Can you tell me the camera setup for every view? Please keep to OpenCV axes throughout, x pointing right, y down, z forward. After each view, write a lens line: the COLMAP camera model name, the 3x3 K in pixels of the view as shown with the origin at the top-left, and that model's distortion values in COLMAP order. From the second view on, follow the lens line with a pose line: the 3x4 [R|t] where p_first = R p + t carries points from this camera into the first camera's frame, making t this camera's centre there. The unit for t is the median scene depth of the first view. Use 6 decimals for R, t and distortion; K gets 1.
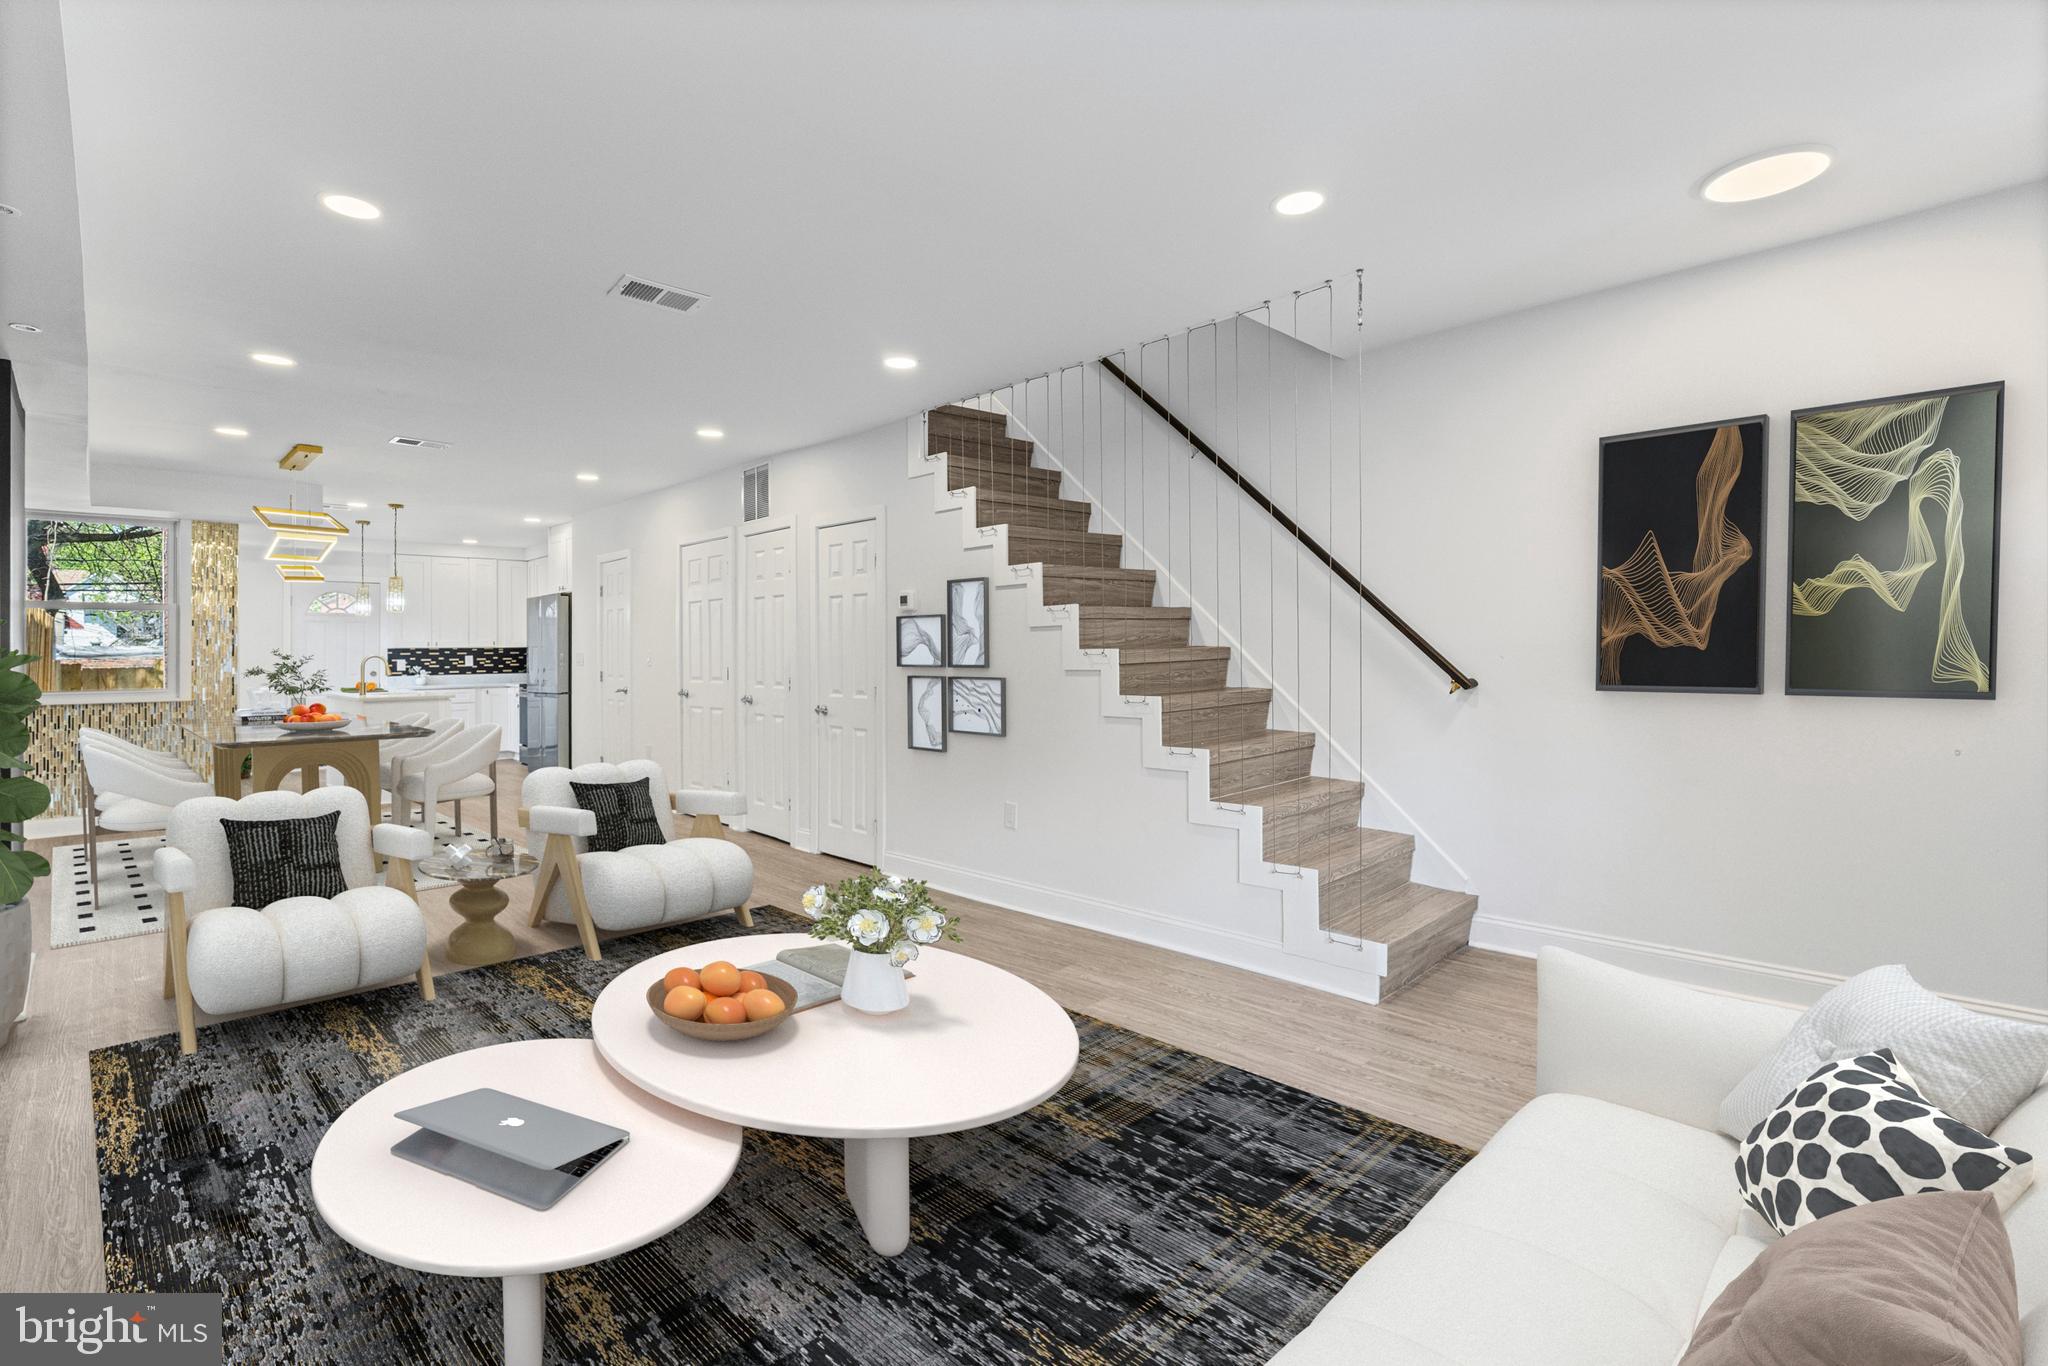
lens RADIAL K [[944.8, 0, 1031.7], [0, 944.8, 622.7], [0, 0, 1]] dist [-0.001308, -0.000047]
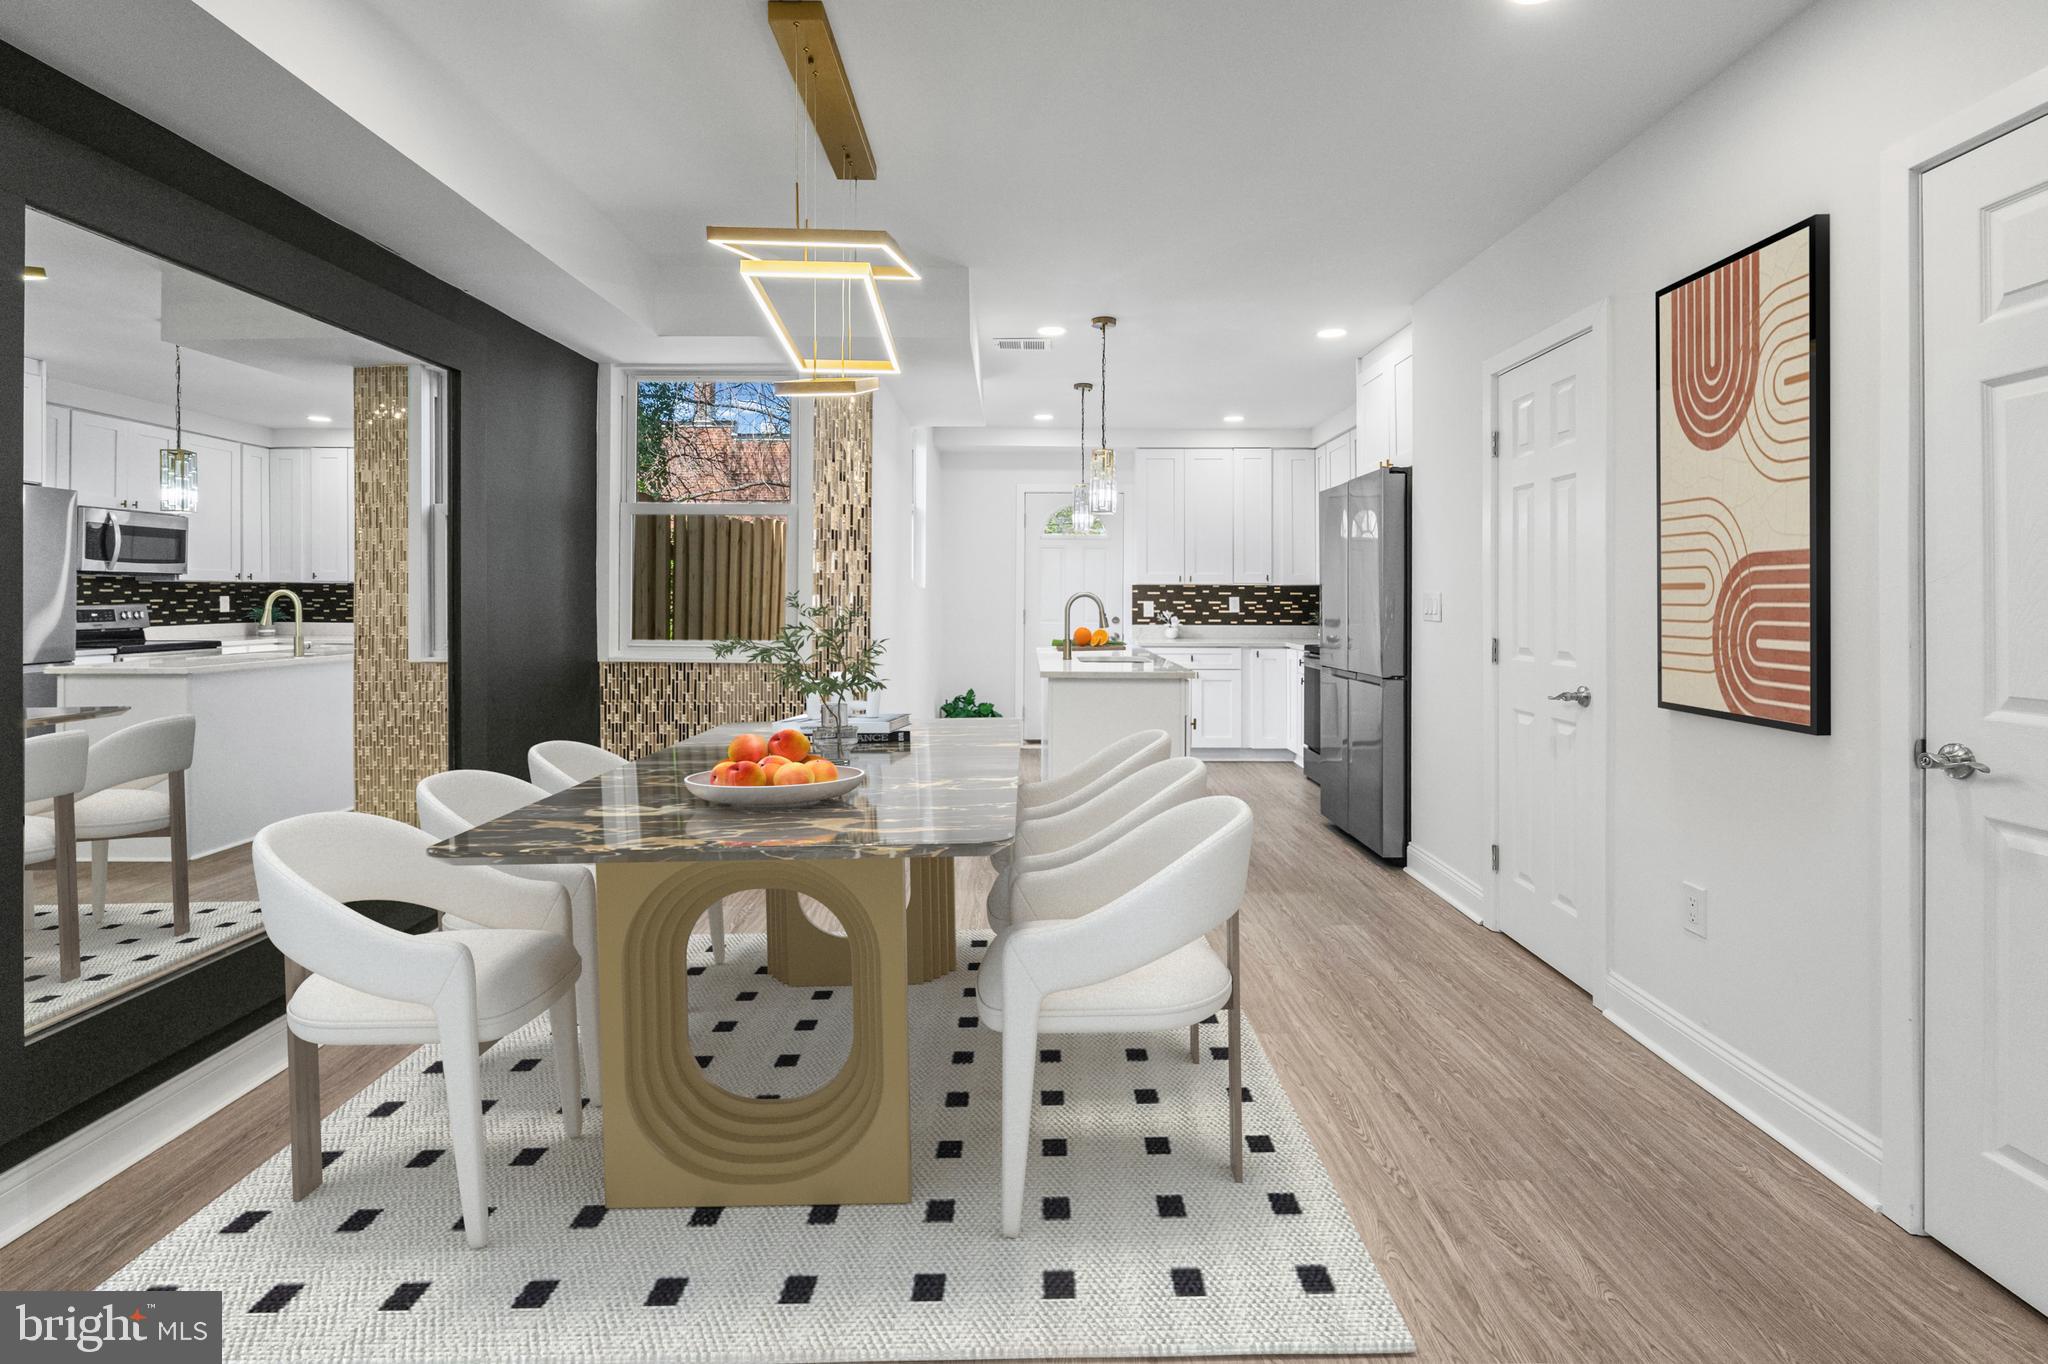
lens RADIAL K [[916.0, 0, 1032.8], [0, 916.0, 608.9], [0, 0, 1]] dist [0.002214, 0.000048]
pose [[0.715311, 0.021957, -0.698461, -0.415282], [0.008295, 0.999169, 0.039905, 0.027752], [0.698757, -0.034338, 0.714534, 0.741281]]
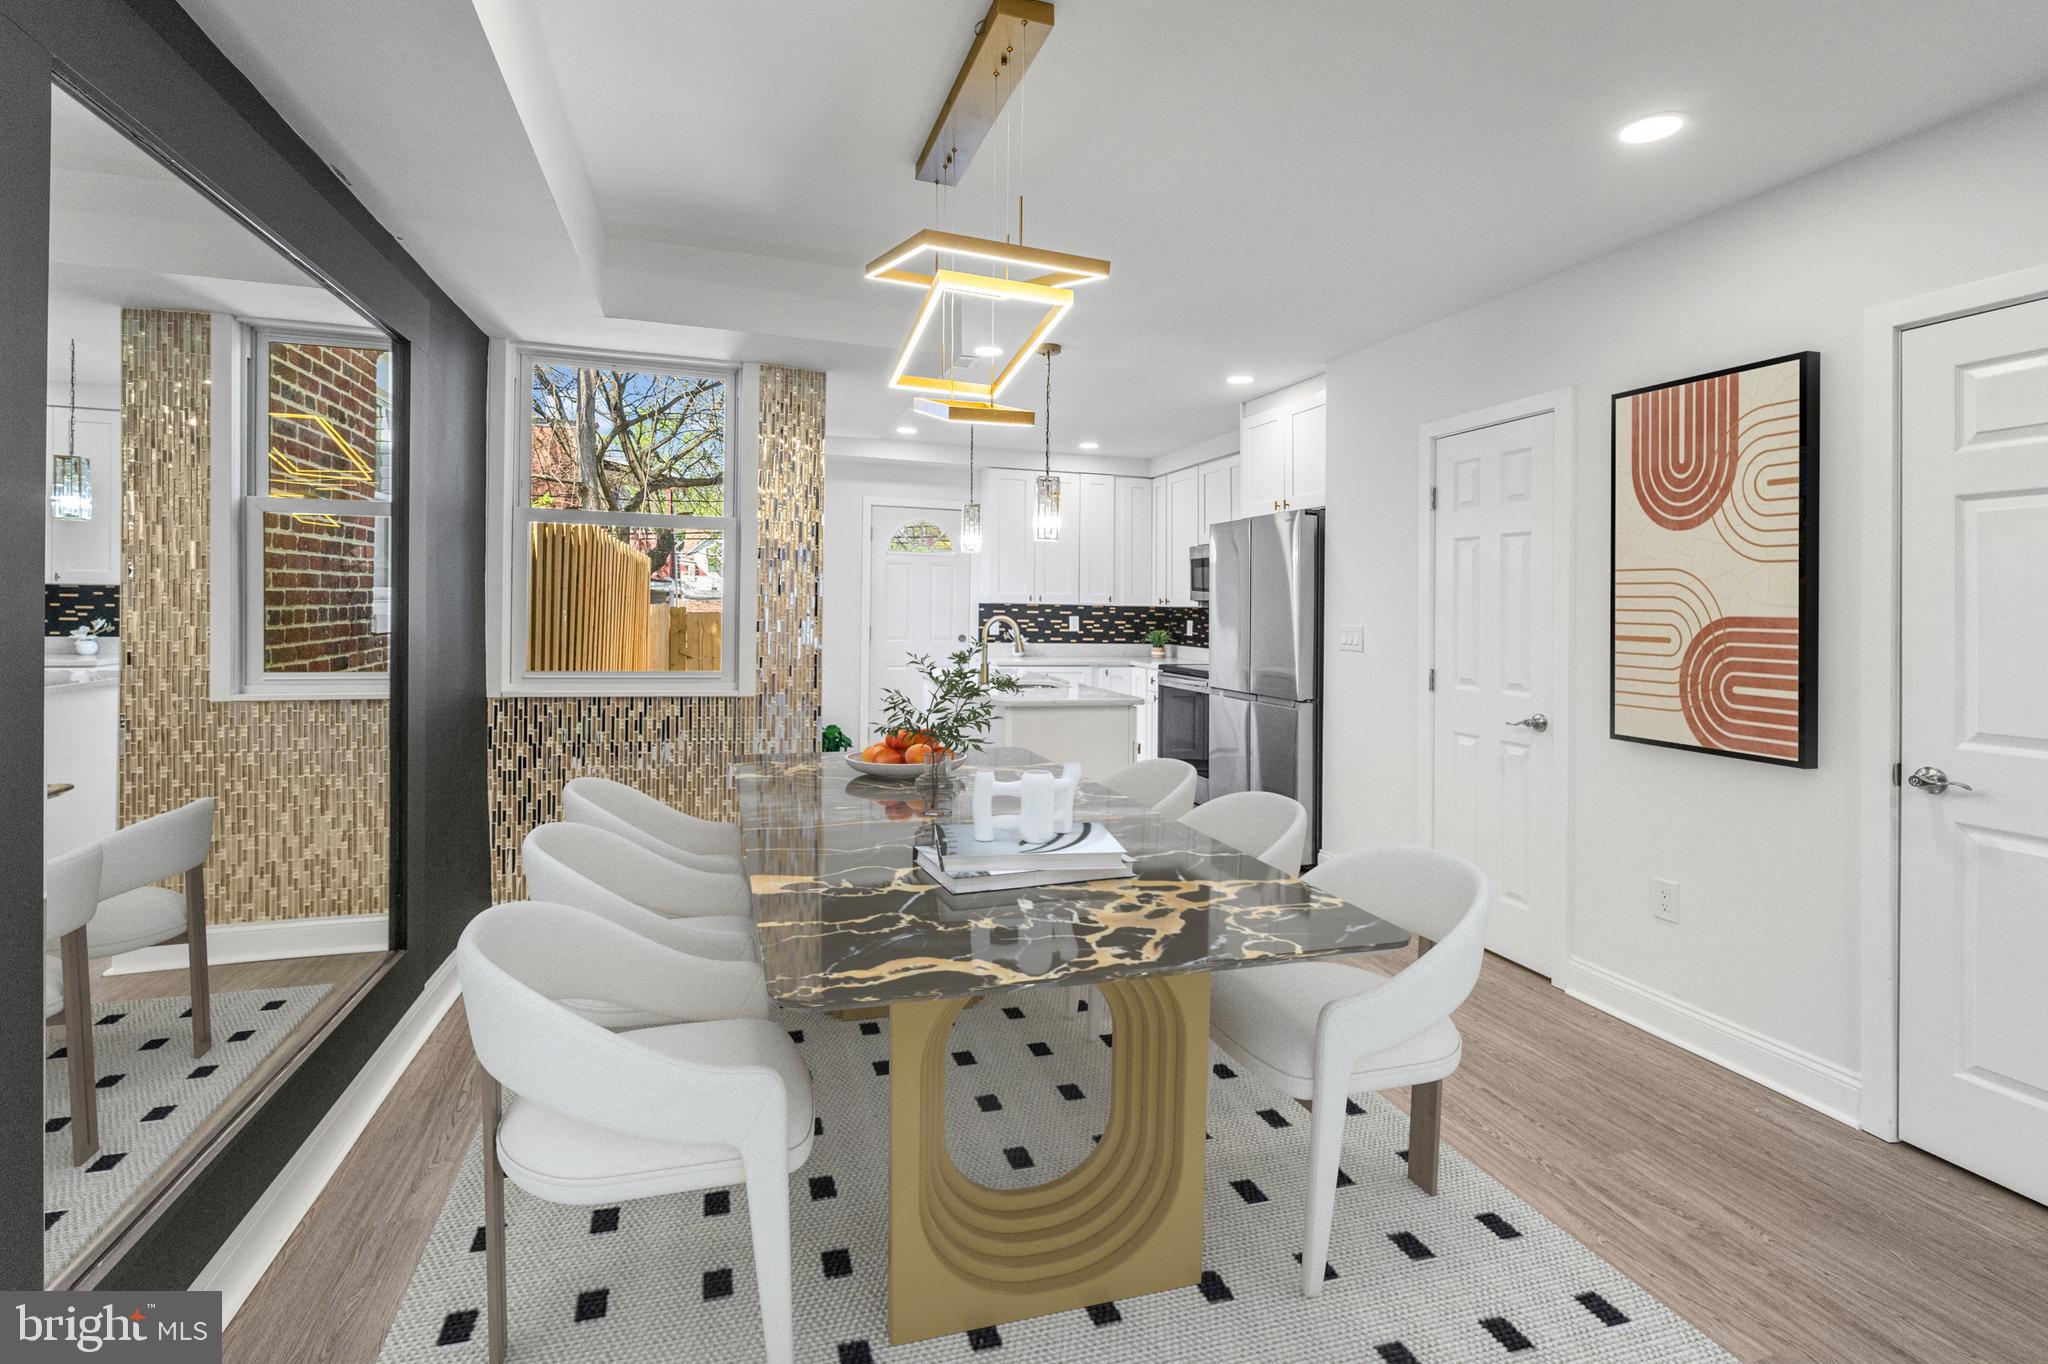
lens RADIAL K [[905.9, 0, 1025.5], [0, 905.9, 625.8], [0, 0, 1]] dist [-0.001777, 0.000188]
pose [[0.897852, 0.042567, -0.438235, -0.568686], [-0.020913, 0.998315, 0.054123, 0.011071], [0.439801, -0.039430, 0.897229, 0.653157]]
